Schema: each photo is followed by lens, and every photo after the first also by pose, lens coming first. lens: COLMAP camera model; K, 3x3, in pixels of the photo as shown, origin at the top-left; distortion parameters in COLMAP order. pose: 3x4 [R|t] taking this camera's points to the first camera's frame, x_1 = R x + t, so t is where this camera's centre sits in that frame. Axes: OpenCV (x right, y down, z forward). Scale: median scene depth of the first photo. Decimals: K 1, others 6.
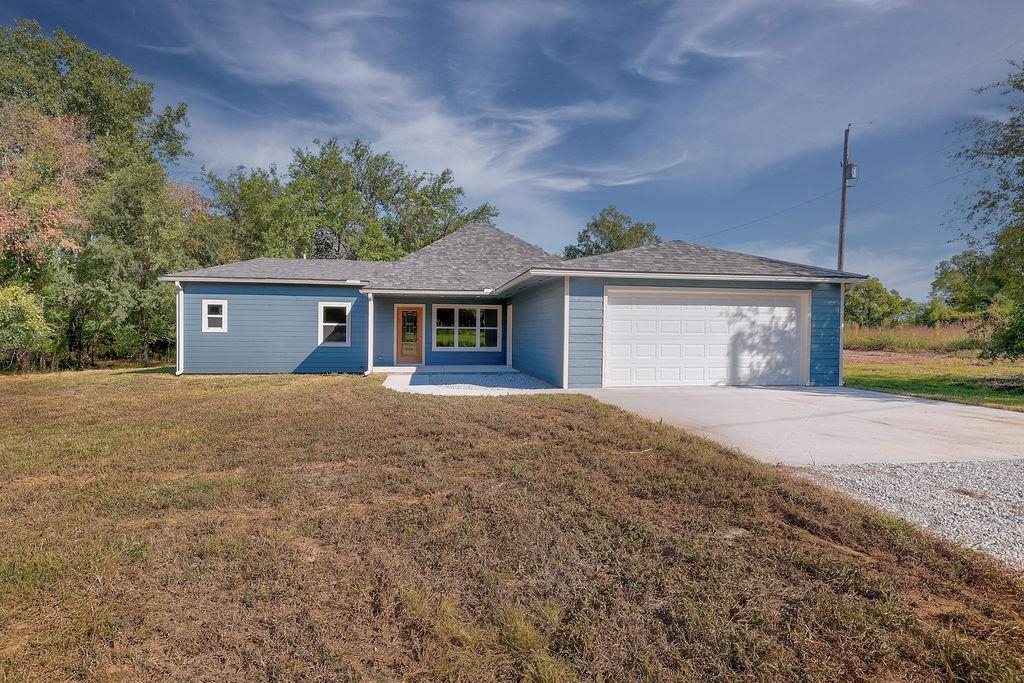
lens RADIAL K [[536.6, 0, 512.0], [0, 536.6, 341.5], [0, 0, 1]] dist [0.000900, 0.000062]
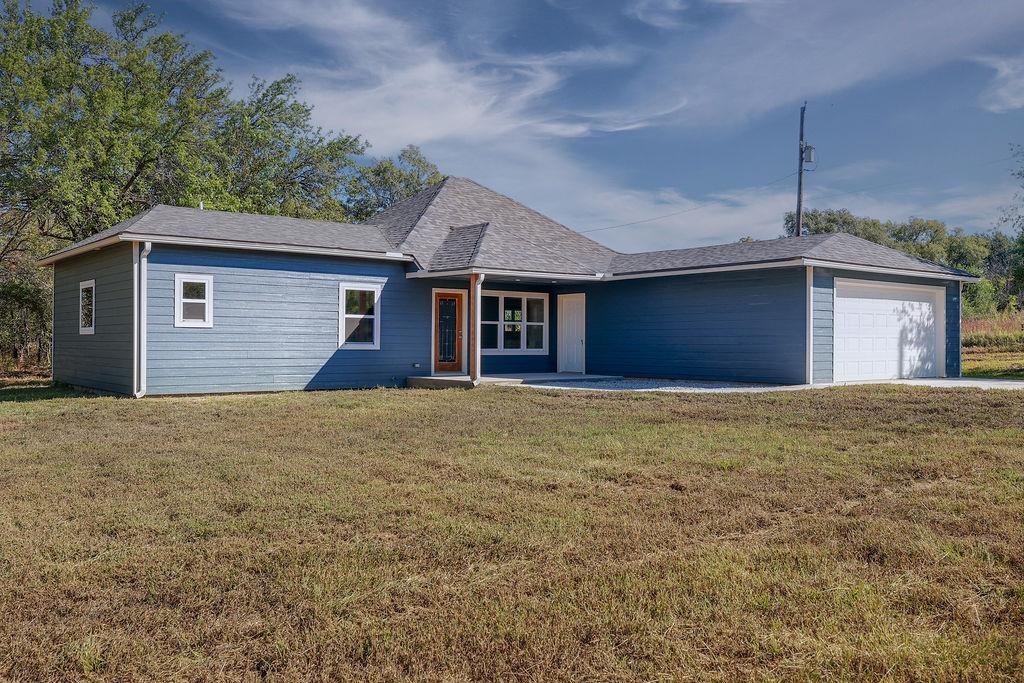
lens RADIAL K [[886.2, 0, 512.0], [0, 886.2, 341.5], [0, 0, 1]] dist [-0.006407, -0.002622]
pose [[0.867568, -0.004491, 0.497299, -0.742701], [0.011445, 0.999875, -0.010937, 0.014252], [-0.497187, 0.015180, 0.867510, -0.059248]]
